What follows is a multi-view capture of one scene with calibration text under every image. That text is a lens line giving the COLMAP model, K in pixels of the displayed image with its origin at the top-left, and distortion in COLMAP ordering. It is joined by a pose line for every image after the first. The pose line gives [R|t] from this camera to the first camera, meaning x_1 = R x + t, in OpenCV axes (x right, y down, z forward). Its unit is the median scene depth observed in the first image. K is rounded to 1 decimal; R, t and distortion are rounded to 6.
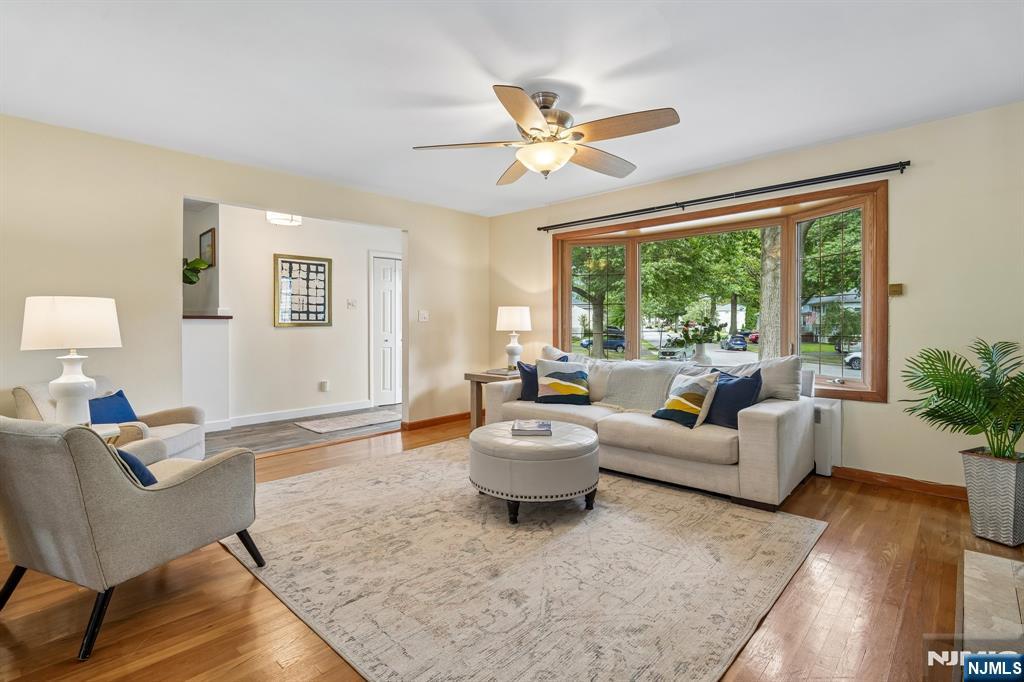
lens RADIAL K [[484.4, 0, 526.1], [0, 484.4, 330.2], [0, 0, 1]] dist [-0.001949, -0.002147]
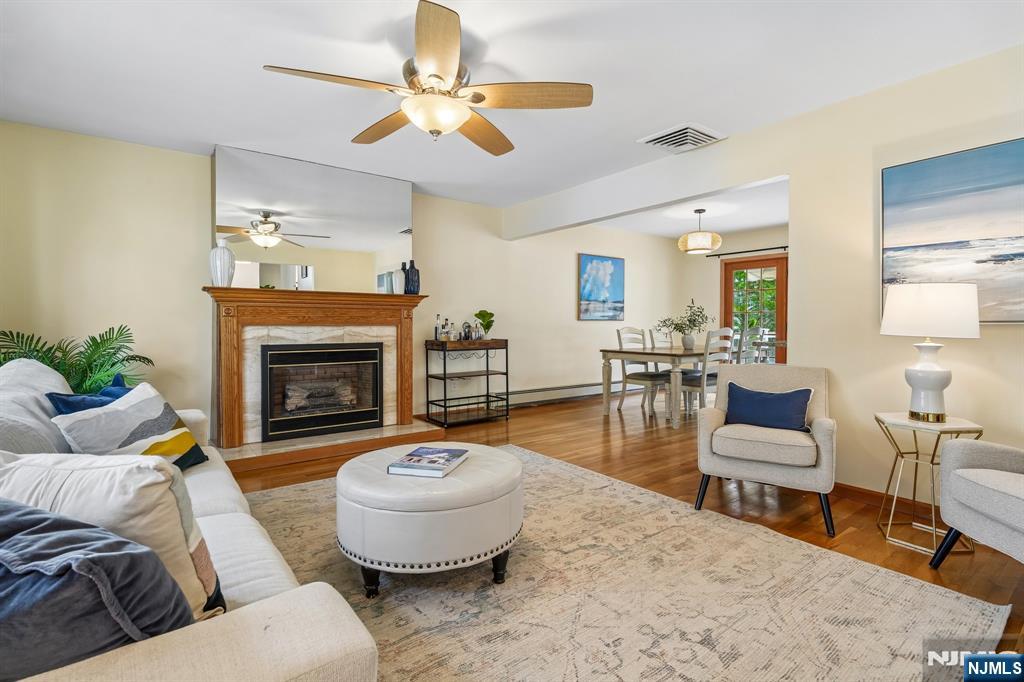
lens RADIAL K [[484.4, 0, 512.5], [0, 484.4, 333.7], [0, 0, 1]] dist [-0.001949, -0.002147]
pose [[-0.981131, -0.004751, 0.193285, -0.218242], [0.001864, 0.999419, 0.034027, -0.001588], [-0.193334, 0.033746, -0.980552, 1.548309]]
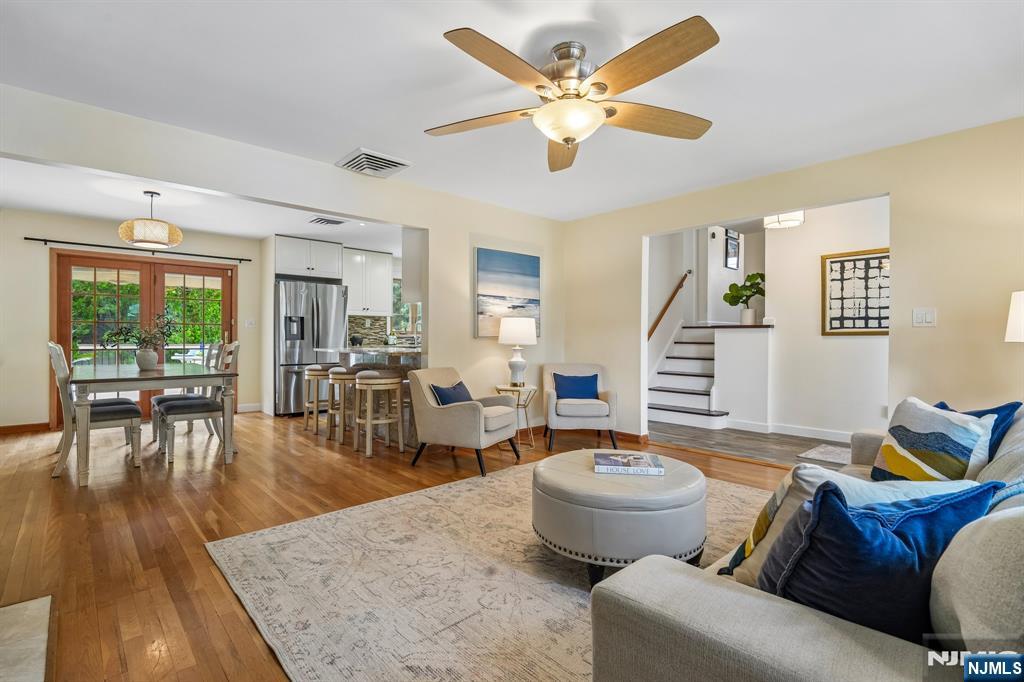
lens RADIAL K [[484.4, 0, 510.2], [0, 484.4, 340.4], [0, 0, 1]] dist [-0.001949, -0.002147]
pose [[-0.087868, 0.008987, -0.996092, 0.738459], [-0.015480, 0.999826, 0.010386, 0.002673], [0.996012, 0.016332, -0.087713, 0.832387]]
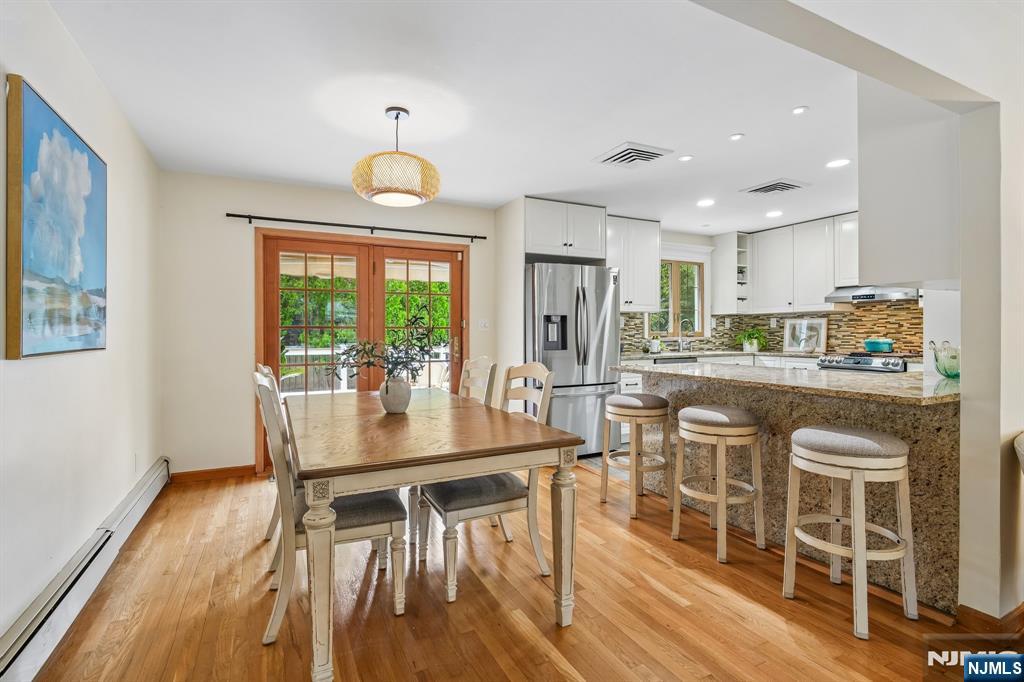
lens RADIAL K [[484.4, 0, 508.9], [0, 484.4, 333.2], [0, 0, 1]] dist [-0.001949, -0.002147]
pose [[-0.358557, 0.005443, -0.933492, 0.147200], [-0.005650, 0.999952, 0.008001, -0.020560], [0.933491, 0.008143, -0.358509, 0.158175]]
